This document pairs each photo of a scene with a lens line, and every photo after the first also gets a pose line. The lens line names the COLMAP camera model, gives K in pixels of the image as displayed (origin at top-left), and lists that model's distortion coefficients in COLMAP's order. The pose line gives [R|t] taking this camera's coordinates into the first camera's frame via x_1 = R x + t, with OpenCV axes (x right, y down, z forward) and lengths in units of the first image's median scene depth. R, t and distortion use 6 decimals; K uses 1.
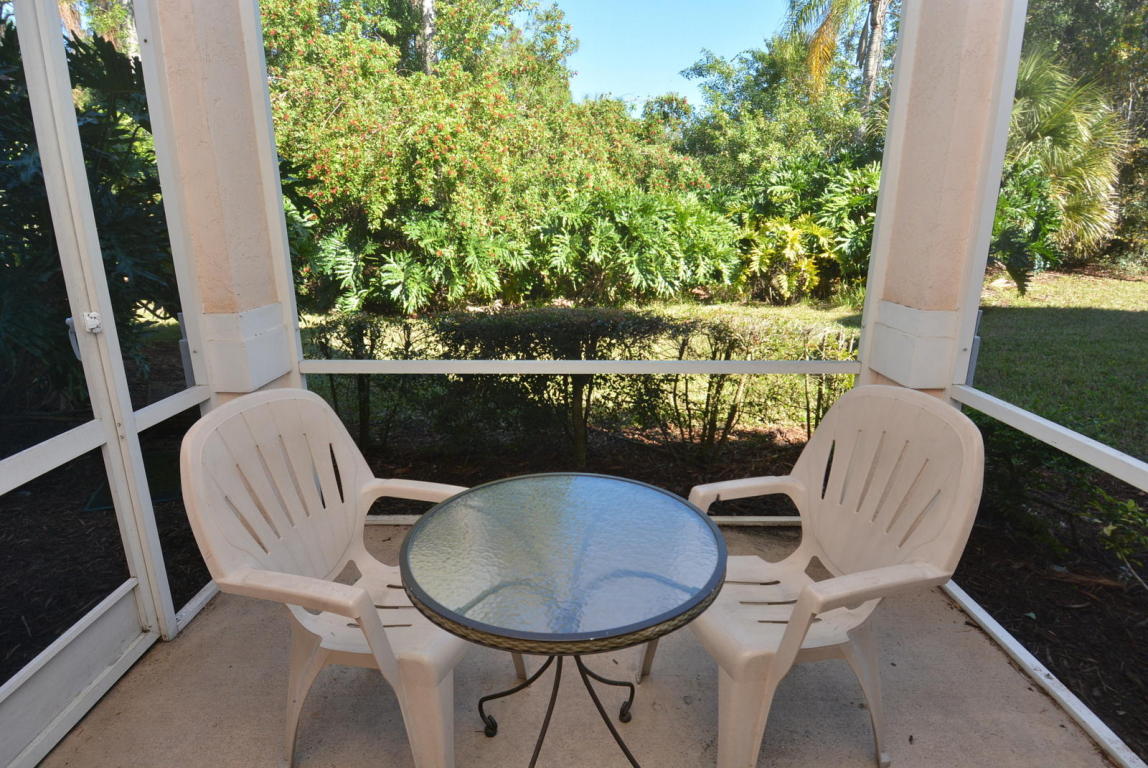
lens RADIAL K [[601.0, 0, 572.9], [0, 601.0, 395.8], [0, 0, 1]] dist [0.054453, -0.060466]
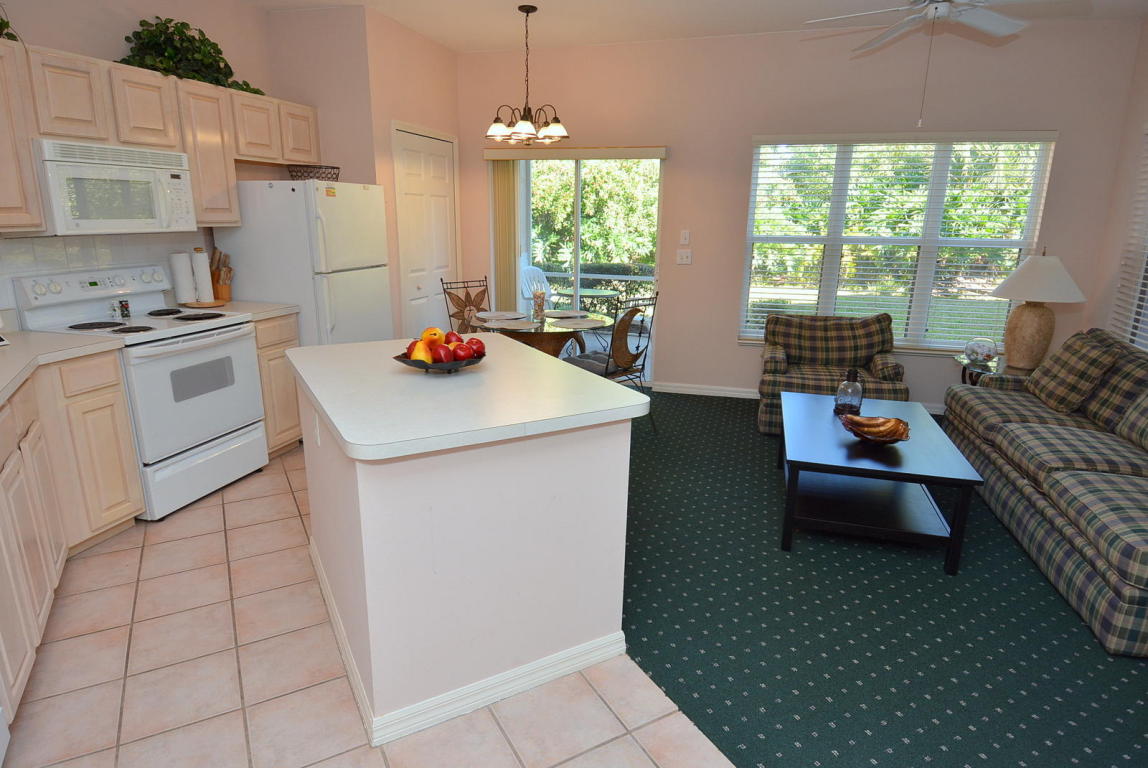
lens RADIAL K [[652.0, 0, 577.9], [0, 652.0, 389.9], [0, 0, 1]] dist [0.058598, -0.062071]
pose [[0.962255, 0.087157, -0.257814, 0.220016], [-0.093496, 0.995542, -0.012405, 0.174988], [0.255584, 0.036041, 0.966115, -0.672320]]
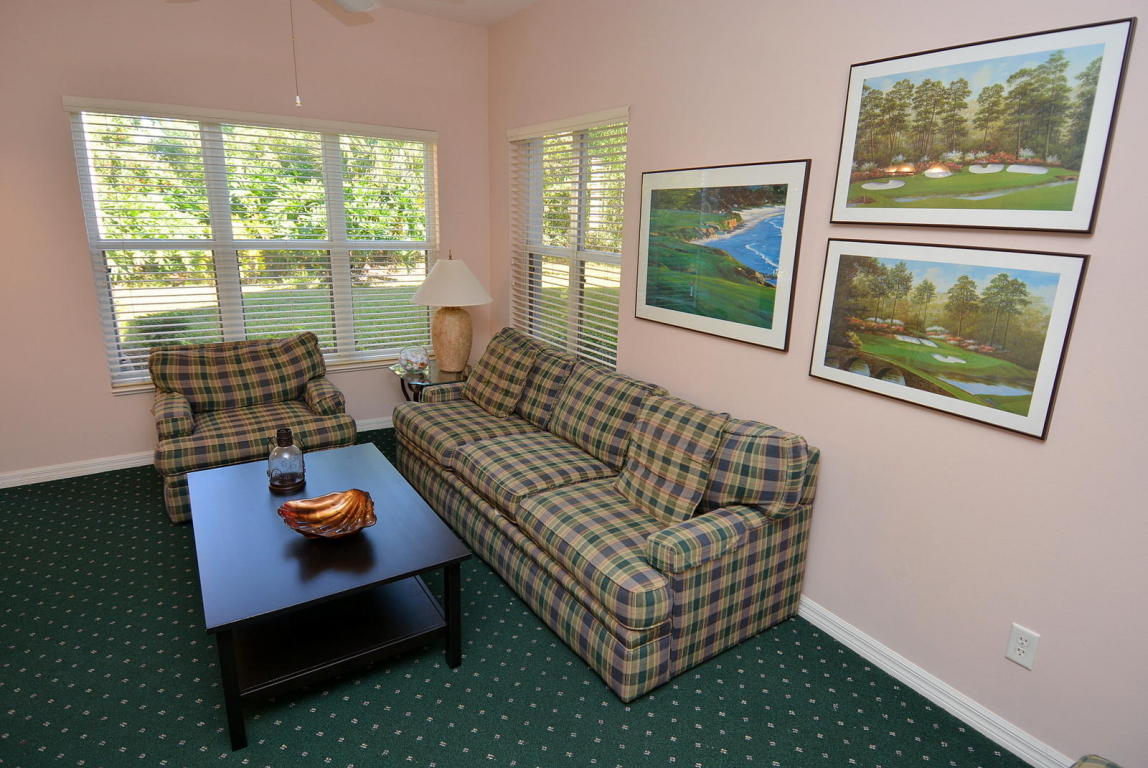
lens RADIAL K [[626.8, 0, 579.1], [0, 626.8, 383.8], [0, 0, 1]] dist [0.057606, -0.061920]
pose [[0.842125, -0.113338, 0.527238, 0.240838], [0.122015, 0.992357, 0.018436, 0.132876], [-0.525298, 0.048805, 0.849518, -0.557519]]
